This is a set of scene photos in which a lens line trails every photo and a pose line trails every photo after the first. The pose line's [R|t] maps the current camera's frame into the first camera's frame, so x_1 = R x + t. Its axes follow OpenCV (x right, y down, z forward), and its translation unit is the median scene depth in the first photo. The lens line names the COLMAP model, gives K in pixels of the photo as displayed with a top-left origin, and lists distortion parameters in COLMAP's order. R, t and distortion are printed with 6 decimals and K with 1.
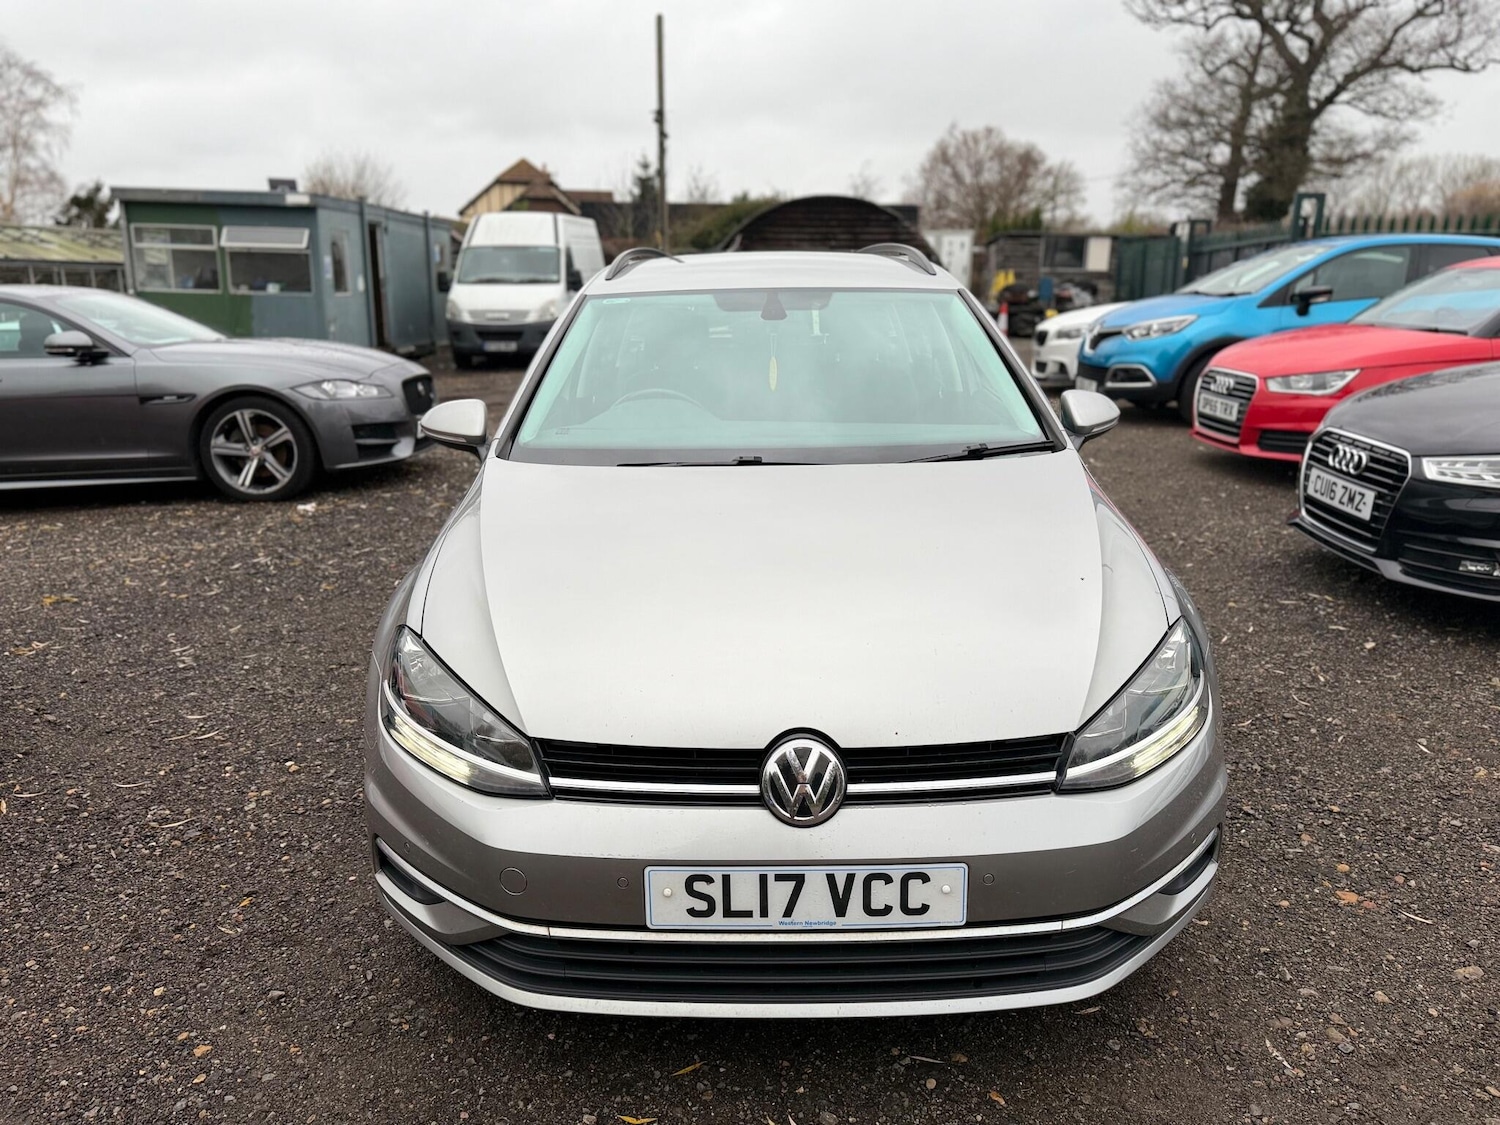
lens RADIAL K [[1098.5, 0, 751.2], [0, 1098.5, 562.8], [0, 0, 1]] dist [0.007523, -0.011256]
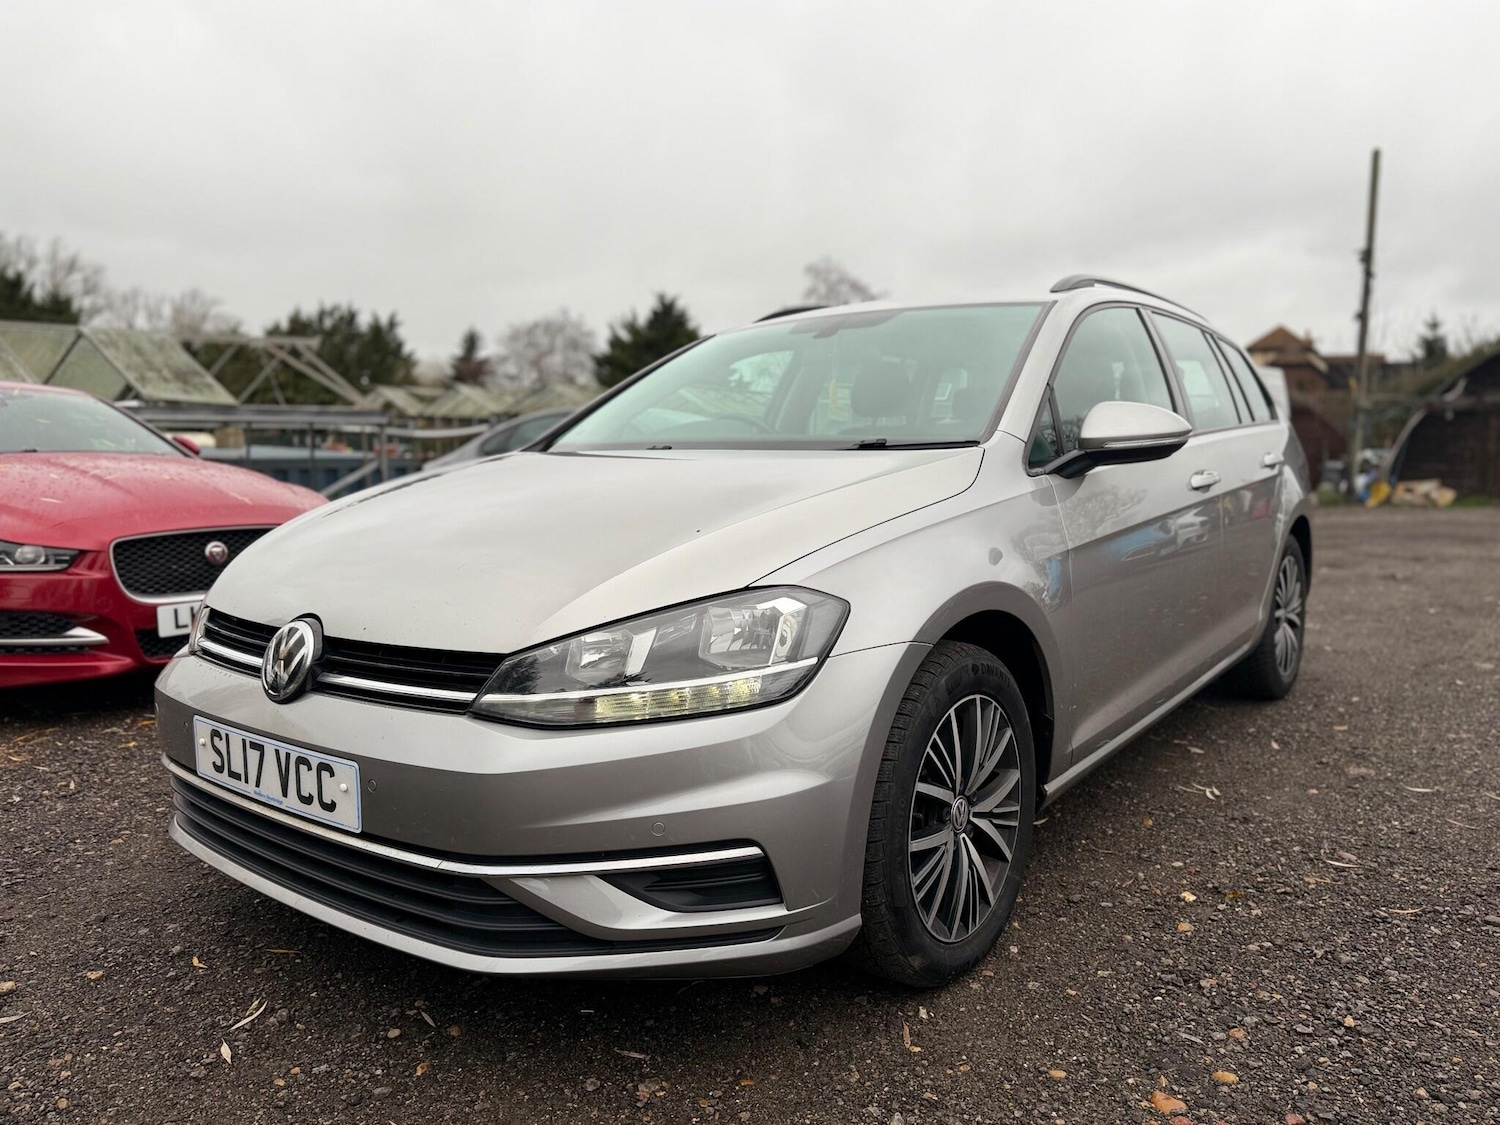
lens RADIAL K [[1081.8, 0, 755.4], [0, 1081.8, 576.5], [0, 0, 1]] dist [0.023105, -0.018581]
pose [[0.791161, 0.078198, -0.606588, 0.104522], [-0.161087, 0.983416, -0.083326, 0.013997], [0.590013, 0.163638, 0.790637, 0.044437]]
